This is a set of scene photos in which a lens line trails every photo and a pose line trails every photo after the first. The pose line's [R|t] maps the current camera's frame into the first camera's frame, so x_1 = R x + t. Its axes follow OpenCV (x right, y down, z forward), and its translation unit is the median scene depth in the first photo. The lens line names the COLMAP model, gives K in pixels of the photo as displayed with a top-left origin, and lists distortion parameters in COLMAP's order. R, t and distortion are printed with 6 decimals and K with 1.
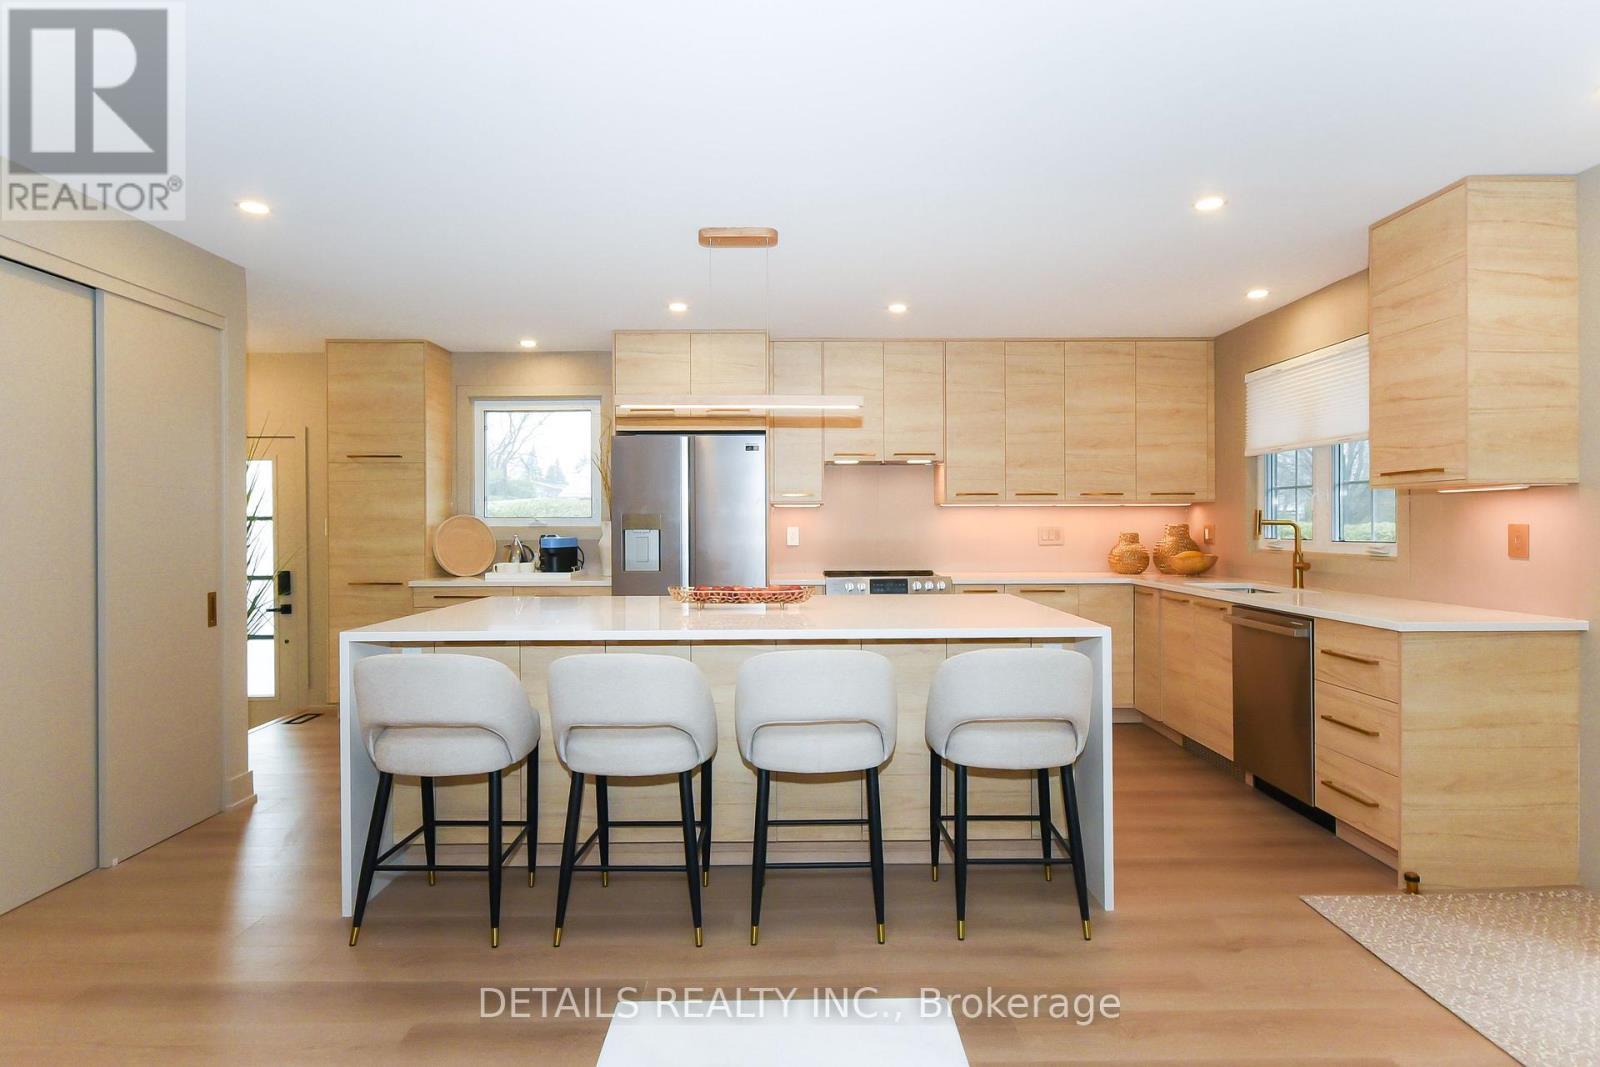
lens RADIAL K [[844.8, 0, 800.0], [0, 844.8, 533.5], [0, 0, 1]] dist [0.000361, 0.000129]
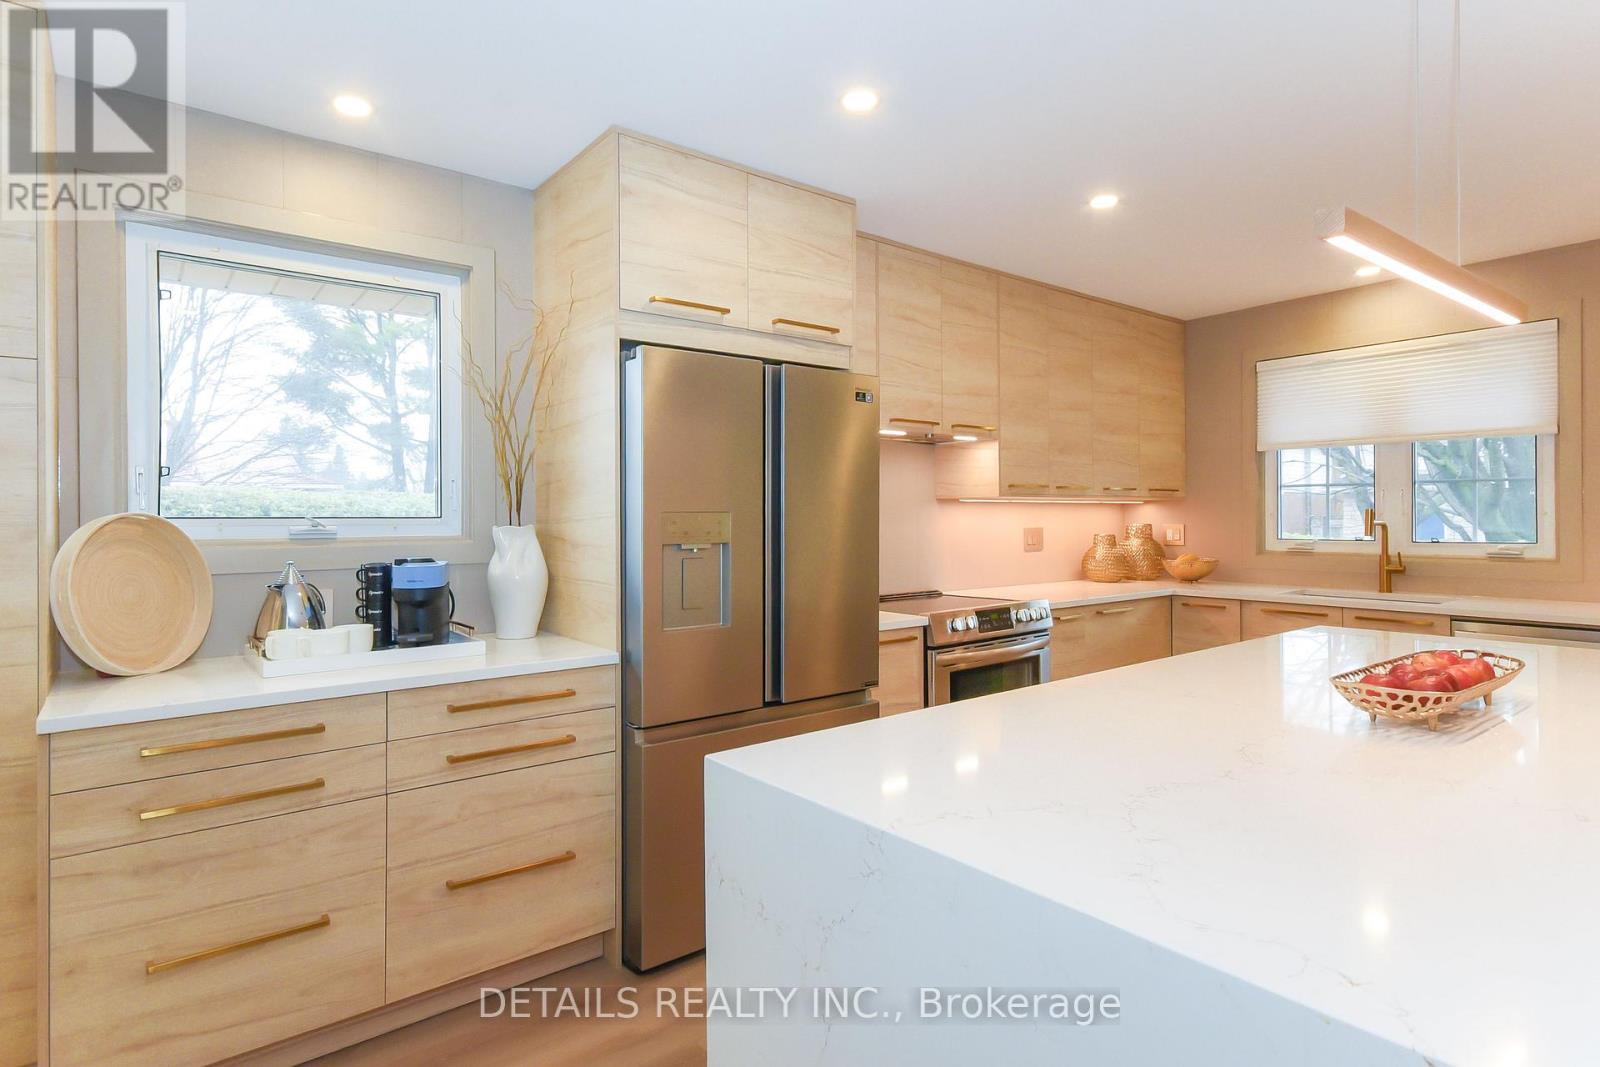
lens RADIAL K [[848.8, 0, 793.7], [0, 848.8, 512.3], [0, 0, 1]] dist [0.003334, 0.000872]
pose [[0.787976, 0.002460, 0.615701, -0.416176], [0.011102, 0.999773, -0.018202, -0.011978], [-0.615606, 0.021179, 0.787770, 0.538562]]
